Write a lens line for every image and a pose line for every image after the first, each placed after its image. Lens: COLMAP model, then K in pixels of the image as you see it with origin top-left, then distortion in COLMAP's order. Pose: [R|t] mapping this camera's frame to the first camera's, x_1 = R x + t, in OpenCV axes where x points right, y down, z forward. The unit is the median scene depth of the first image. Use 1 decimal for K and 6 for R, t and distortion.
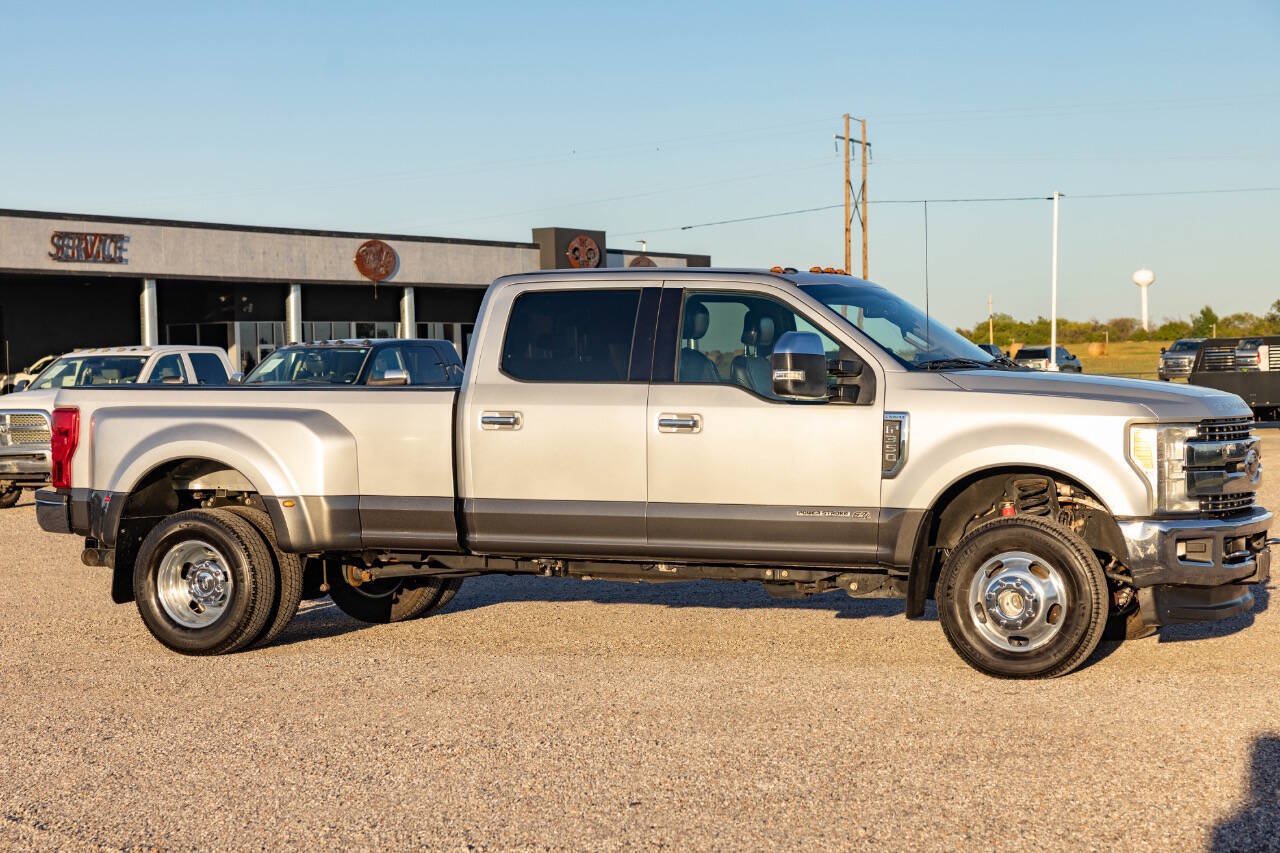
lens RADIAL K [[2333.0, 0, 640.0], [0, 2333.0, 426.5], [0, 0, 1]] dist [0.014780, 0.087723]
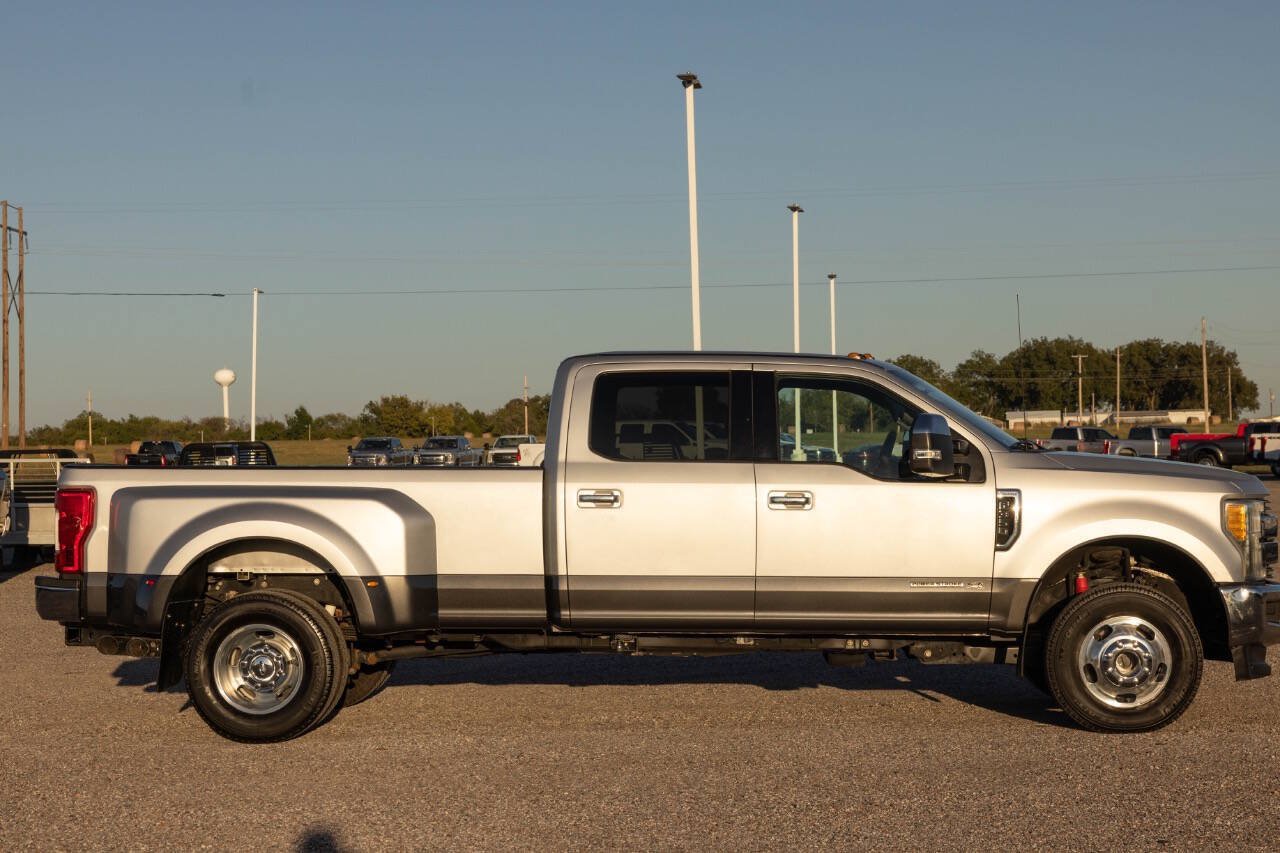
lens RADIAL K [[2352.5, 0, 614.1], [0, 2352.5, 453.5], [0, 0, 1]] dist [0.082051, -0.053918]
pose [[0.940093, 0.006277, 0.340861, -0.408871], [0.004089, 0.999551, -0.029684, 0.008436], [-0.340894, 0.029300, 0.939645, 0.033907]]
